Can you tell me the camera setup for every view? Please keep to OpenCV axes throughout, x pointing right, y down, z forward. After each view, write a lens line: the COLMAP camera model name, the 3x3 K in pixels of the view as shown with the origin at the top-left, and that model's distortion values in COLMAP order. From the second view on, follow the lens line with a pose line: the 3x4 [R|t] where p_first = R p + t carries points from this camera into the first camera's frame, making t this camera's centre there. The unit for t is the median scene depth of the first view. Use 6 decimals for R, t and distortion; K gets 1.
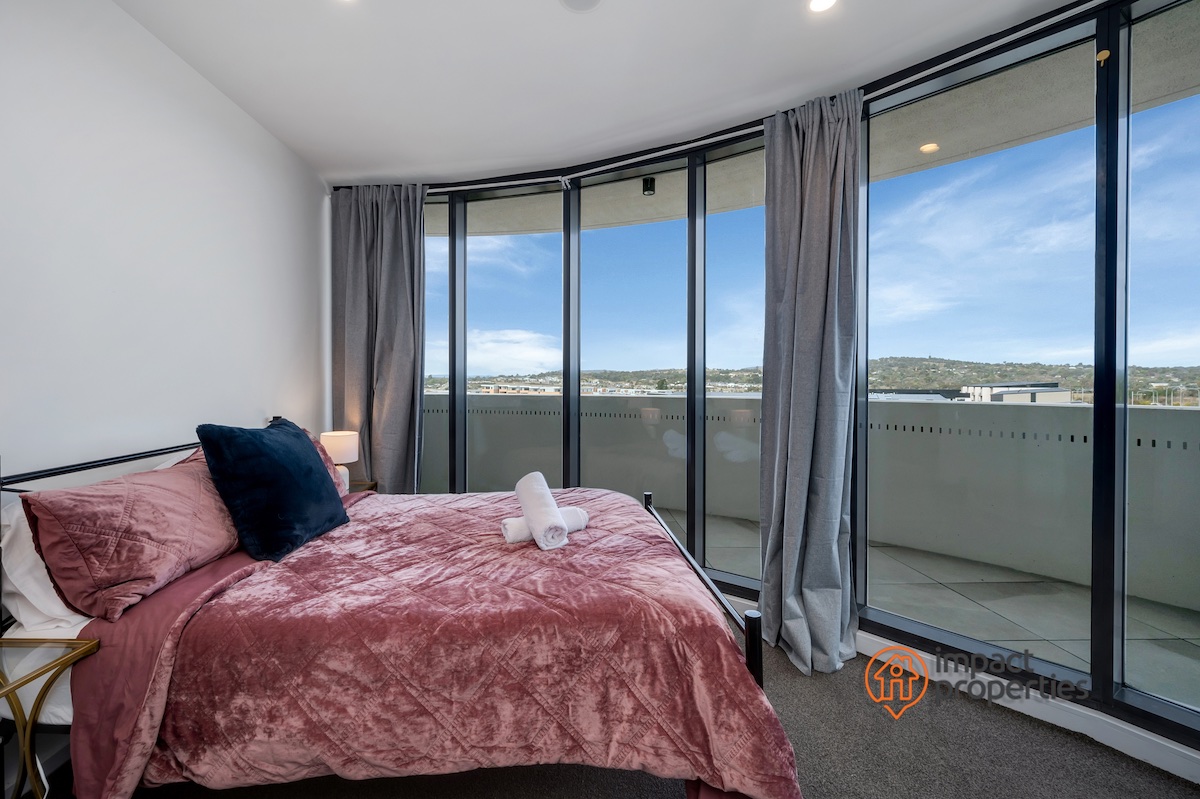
lens RADIAL K [[489.5, 0, 599.8], [0, 489.5, 384.0], [0, 0, 1]] dist [-0.000663, -0.000147]
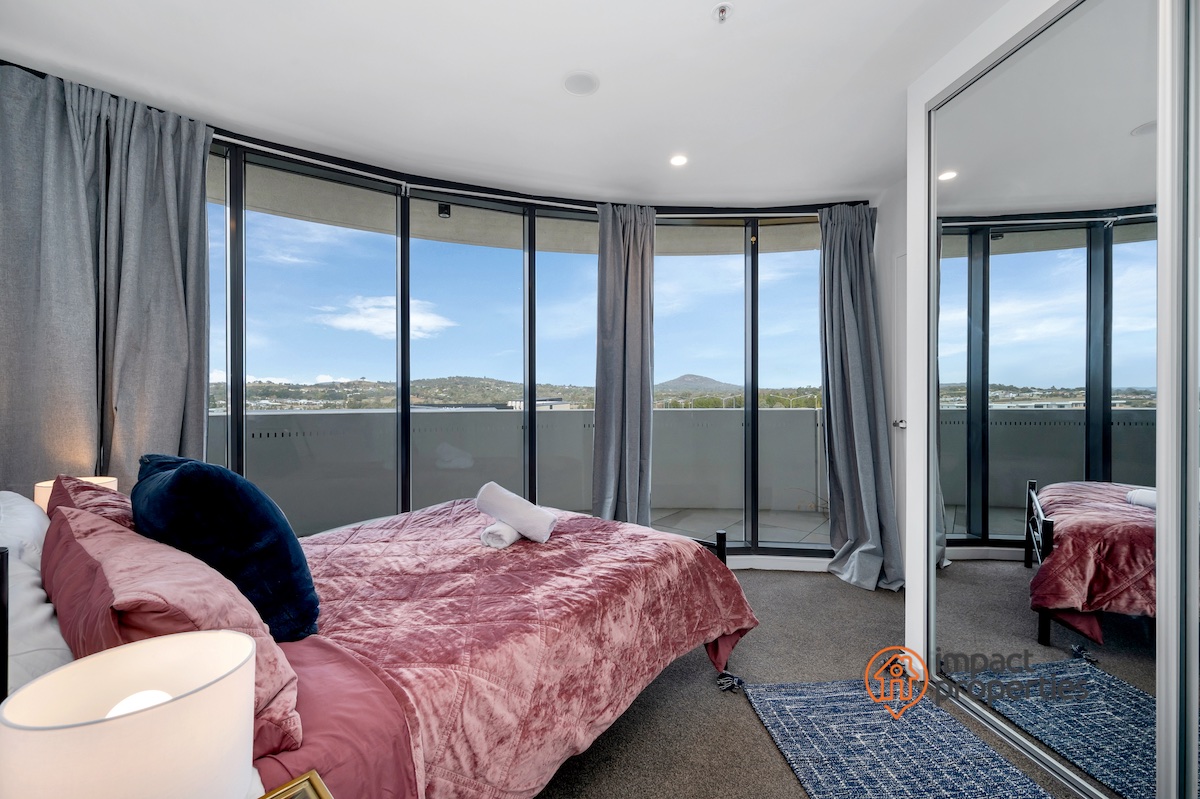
lens RADIAL K [[470.2, 0, 600.0], [0, 470.2, 399.5], [0, 0, 1]] dist [-0.001489, -0.000628]
pose [[0.654315, -0.006342, 0.756195, -0.466129], [0.007143, 0.999972, 0.002206, 0.001537], [-0.756188, 0.003958, 0.654342, 0.098645]]
